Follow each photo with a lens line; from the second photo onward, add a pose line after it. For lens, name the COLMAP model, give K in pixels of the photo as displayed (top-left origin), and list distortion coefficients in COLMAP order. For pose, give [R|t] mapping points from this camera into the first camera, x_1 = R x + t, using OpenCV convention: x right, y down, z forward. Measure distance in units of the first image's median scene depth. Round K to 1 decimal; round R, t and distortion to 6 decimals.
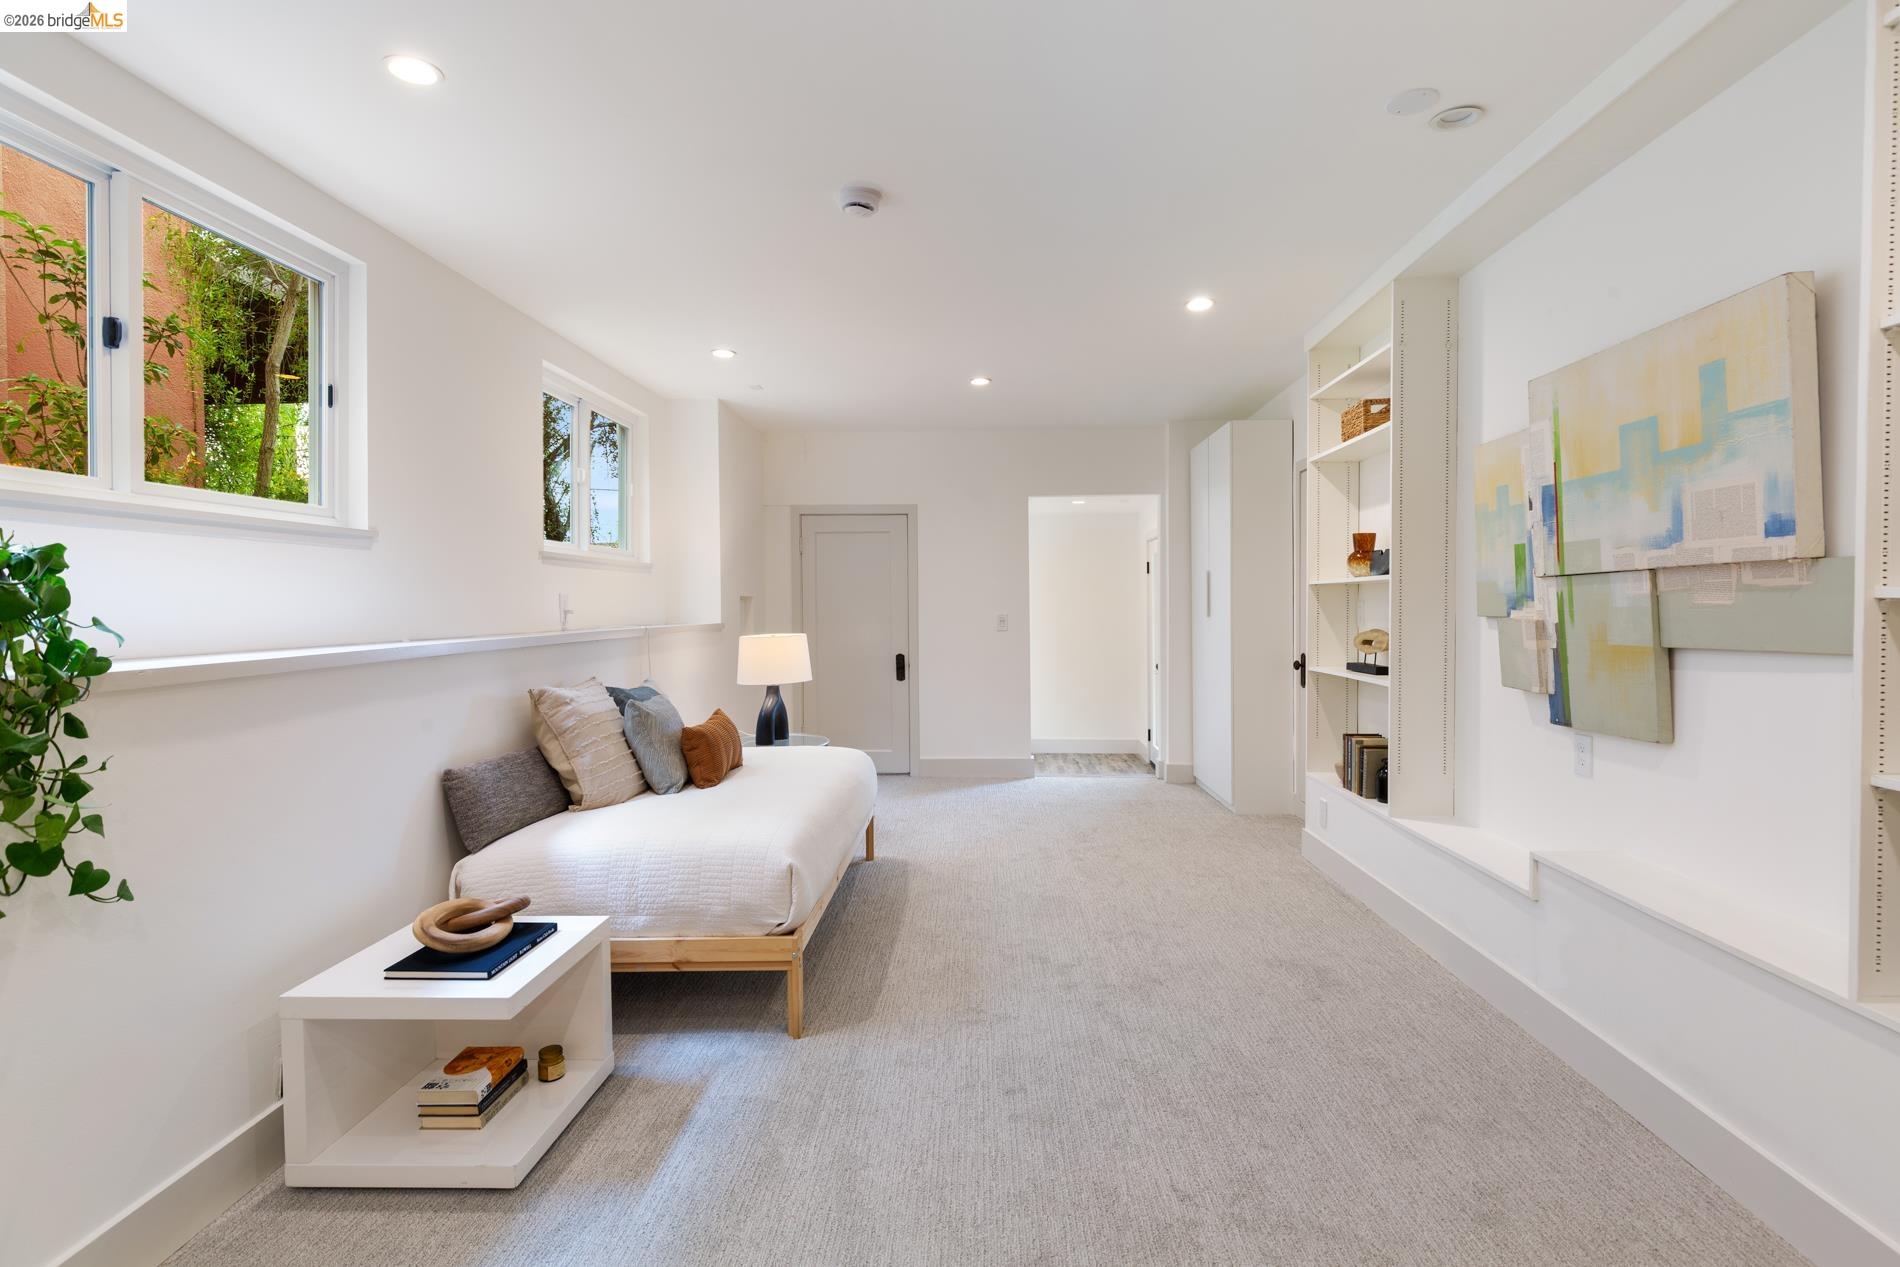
lens RADIAL K [[927.4, 0, 950.0], [0, 927.4, 633.5], [0, 0, 1]] dist [0.001504, -0.000116]
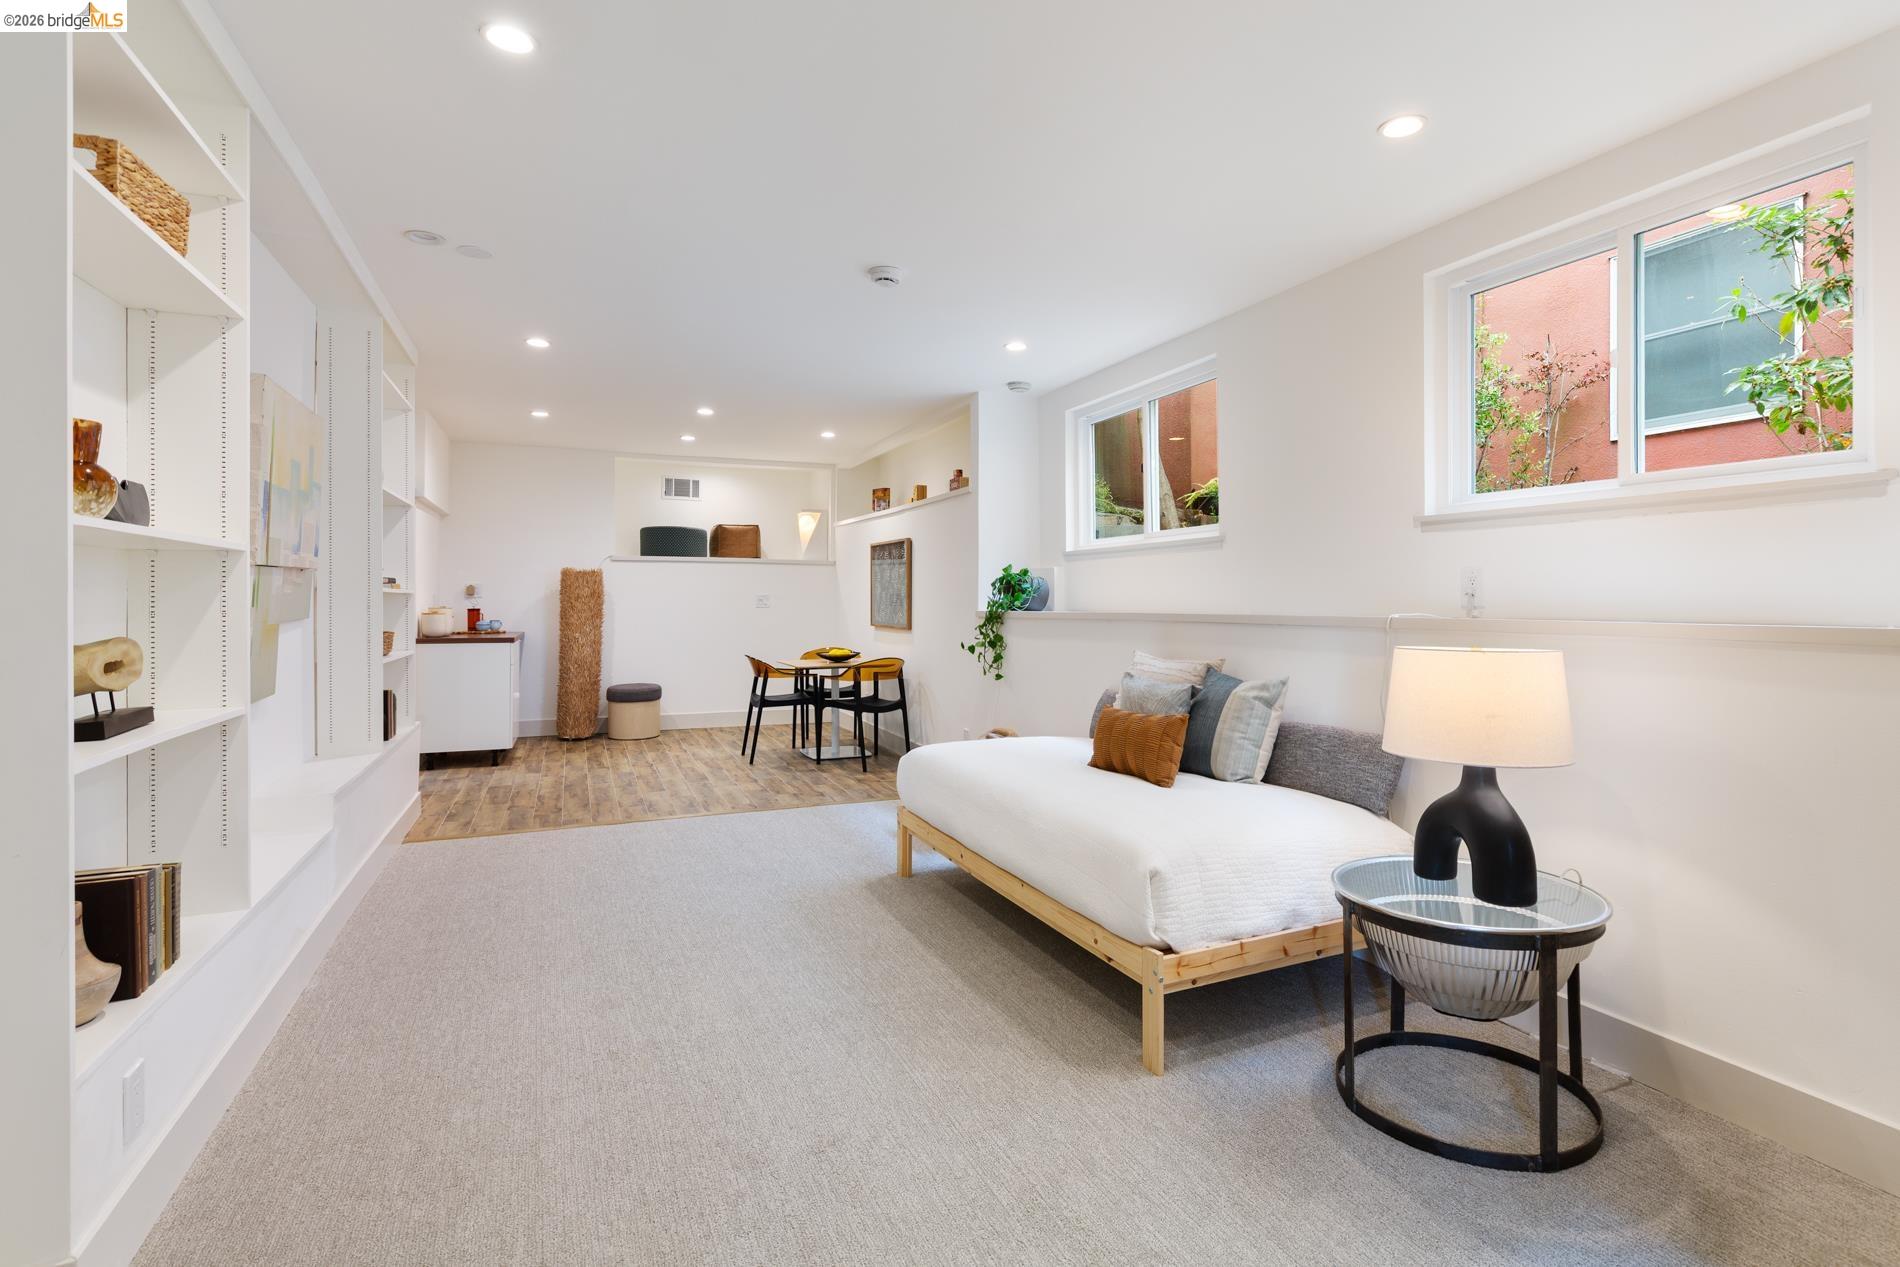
lens RADIAL K [[930.1, 0, 984.9], [0, 930.1, 601.6], [0, 0, 1]] dist [-0.000607, -0.000201]
pose [[-0.889047, 0.005557, -0.457783, 0.384312], [-0.008964, 0.999523, 0.029543, -0.057472], [0.457729, 0.030368, -0.888573, 2.262985]]
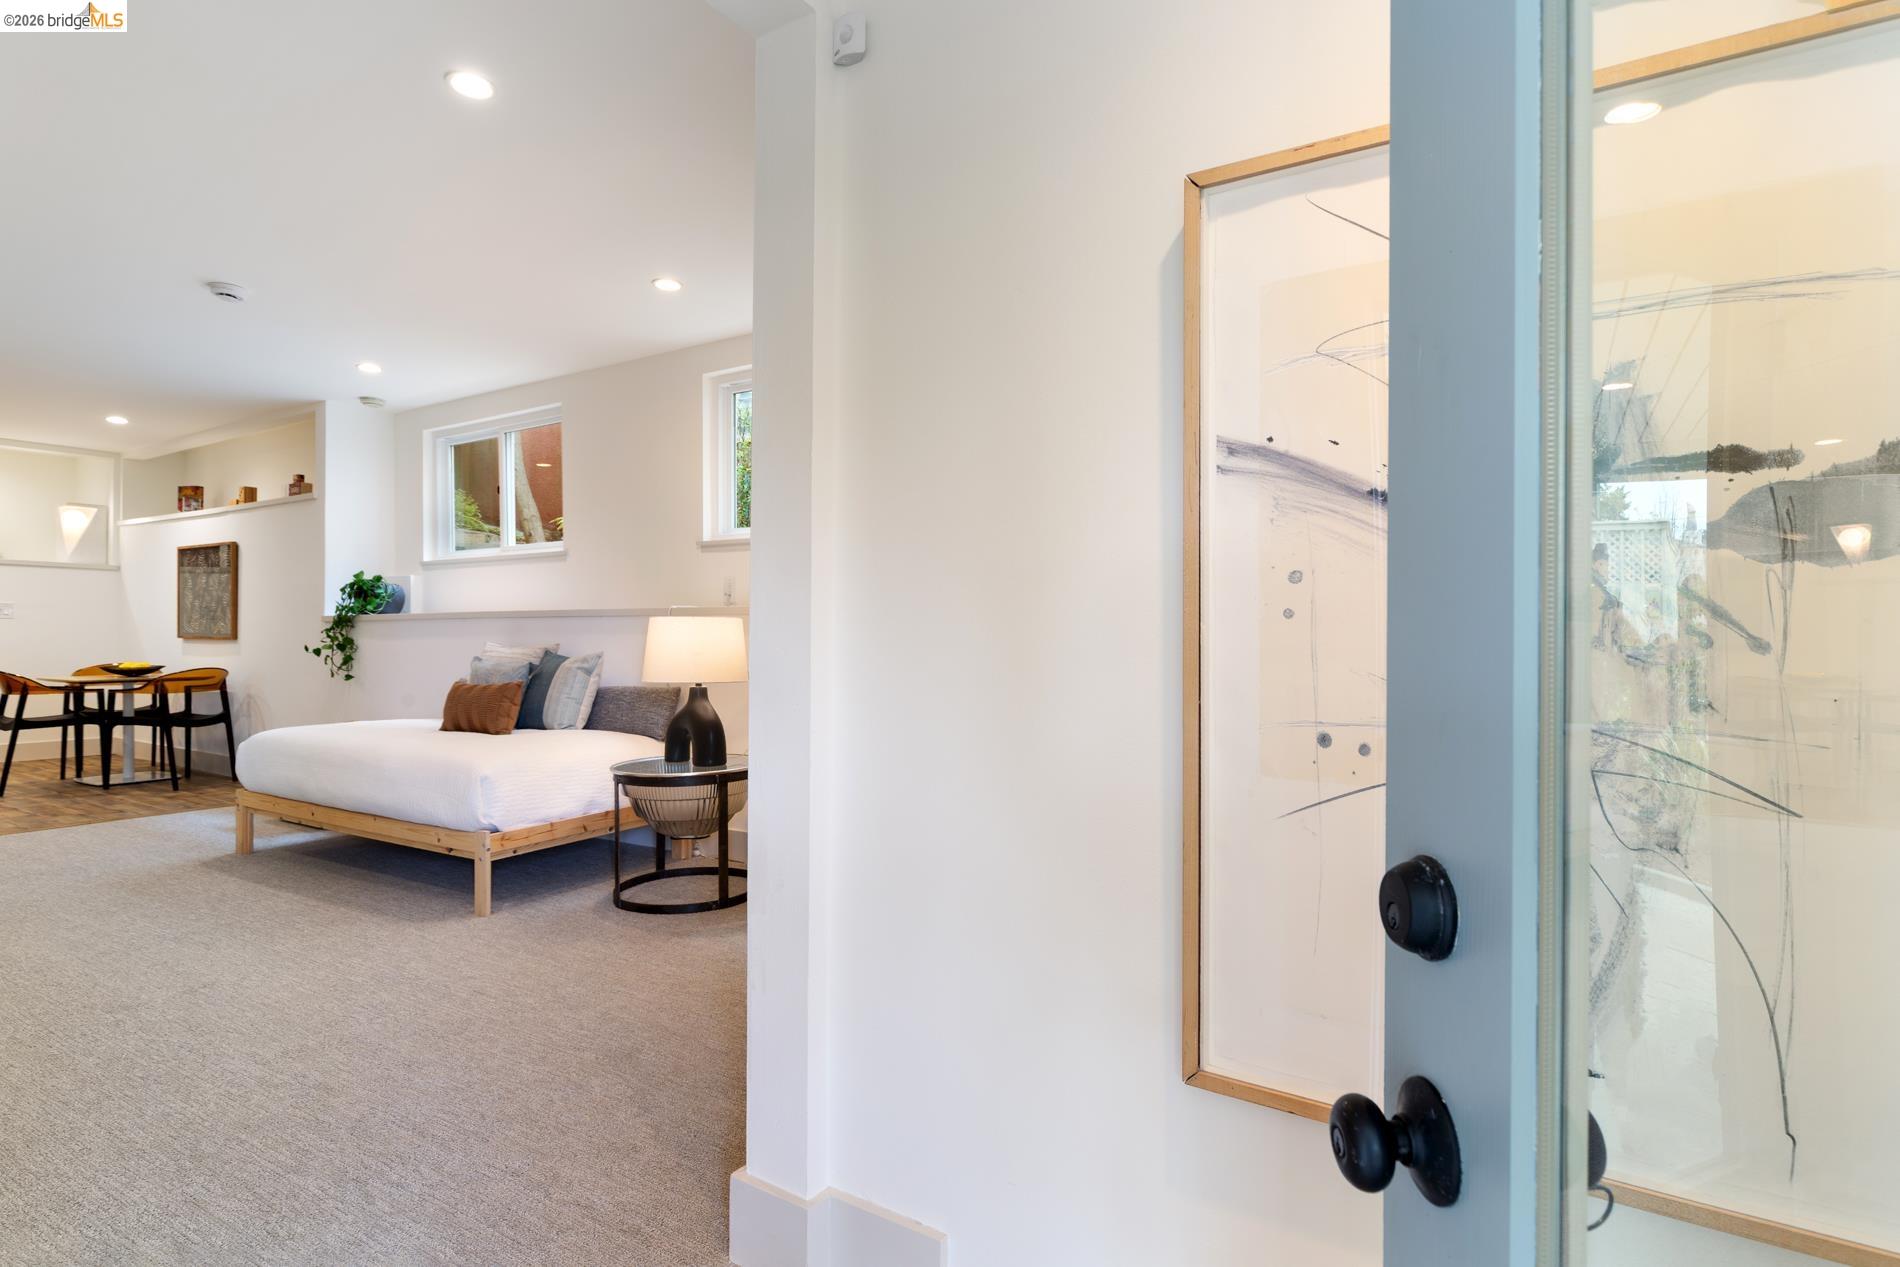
lens RADIAL K [[927.4, 0, 950.0], [0, 927.4, 633.5], [0, 0, 1]] dist [0.001504, -0.000116]
pose [[-0.480148, 0.004249, -0.877177, 0.620280], [-0.026533, 0.999460, 0.019366, -0.012665], [0.876786, 0.032572, -0.479777, 2.680919]]
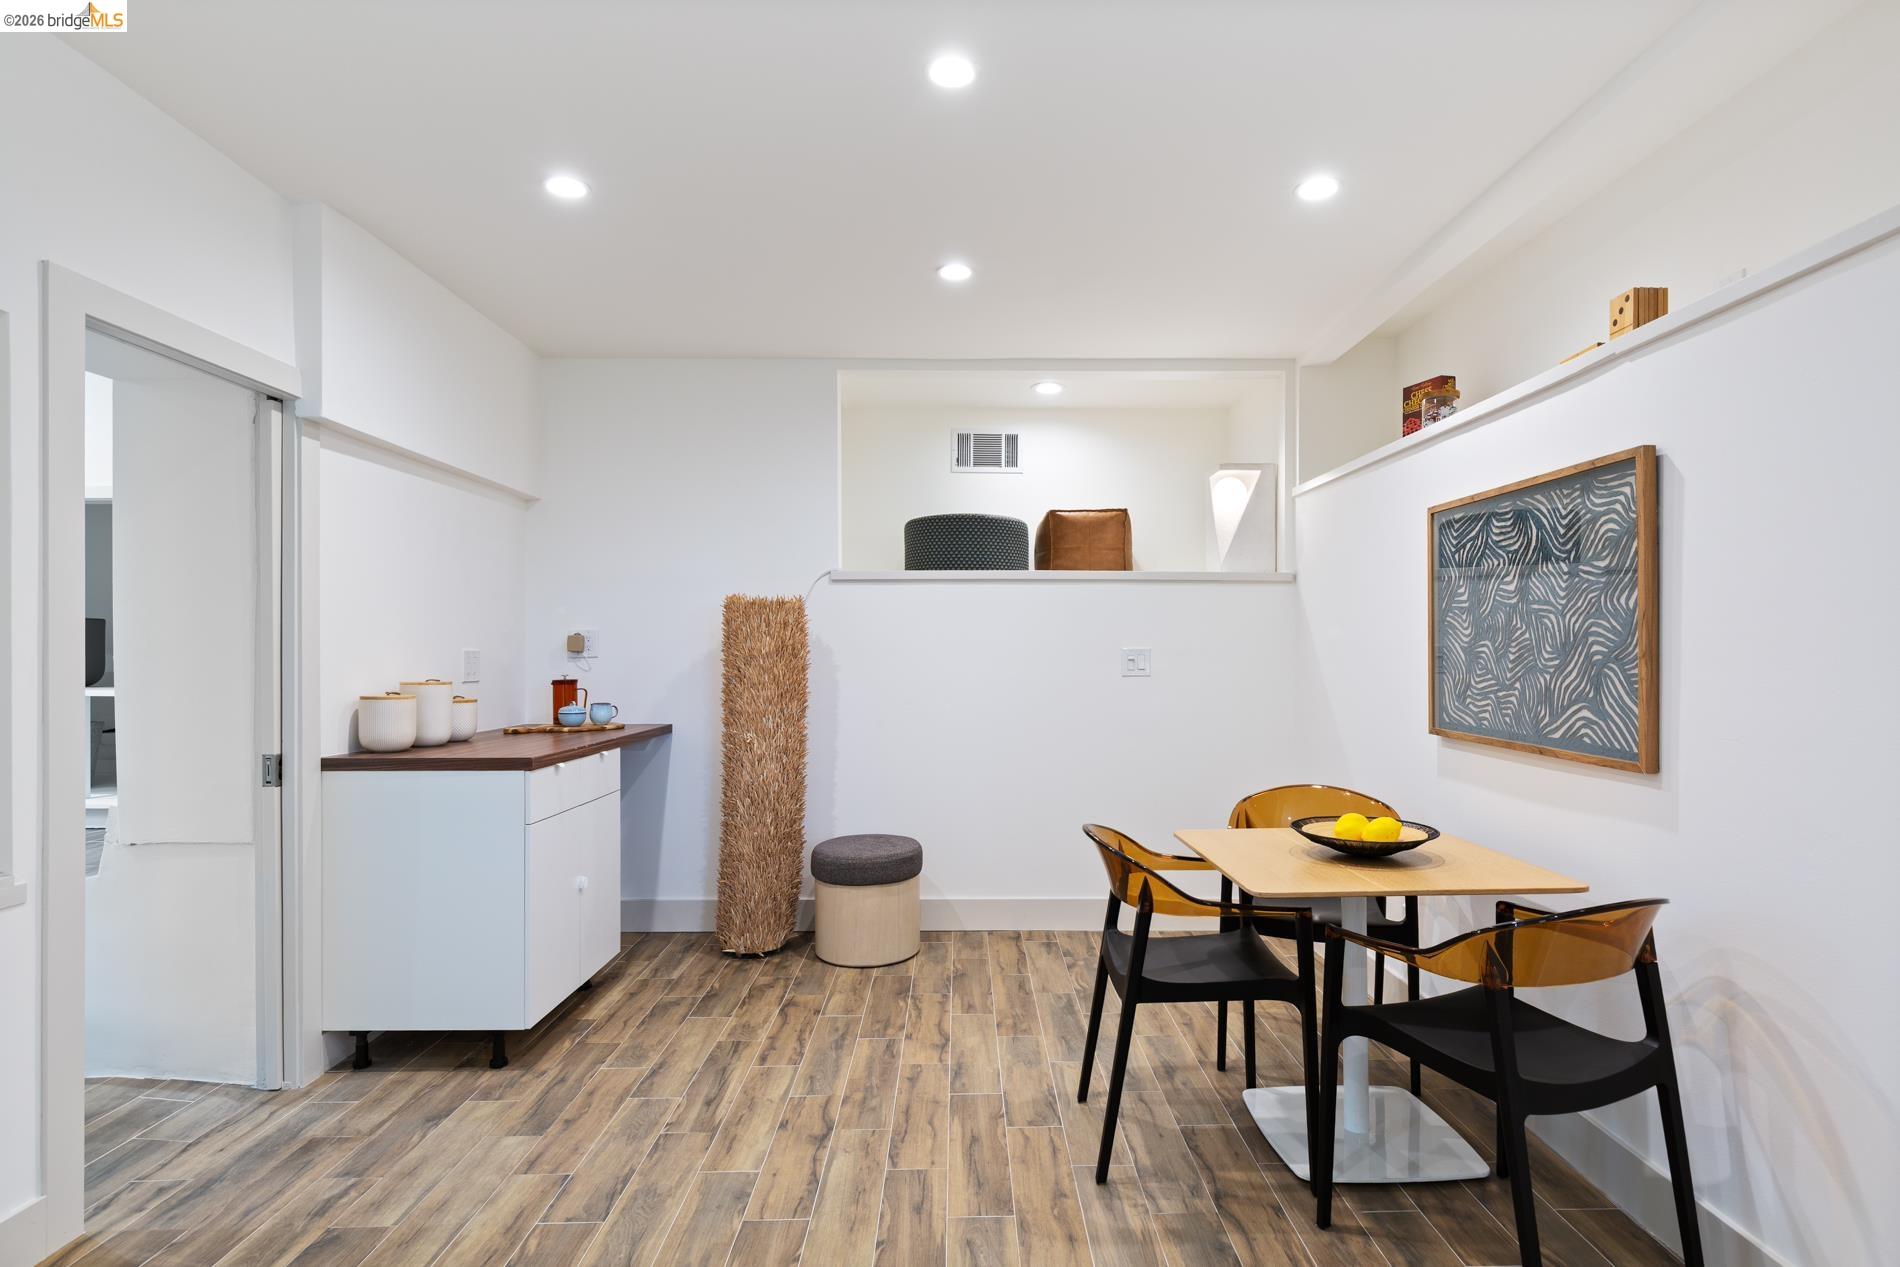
lens RADIAL K [[1030.2, 0, 950.0], [0, 1030.2, 633.5], [0, 0, 1]] dist [0.000590, 0.000079]
pose [[-0.998194, 0.007259, -0.059629, -0.018035], [0.006638, 0.999922, 0.010613, -0.022054], [0.059702, 0.010198, -0.998164, 0.644575]]
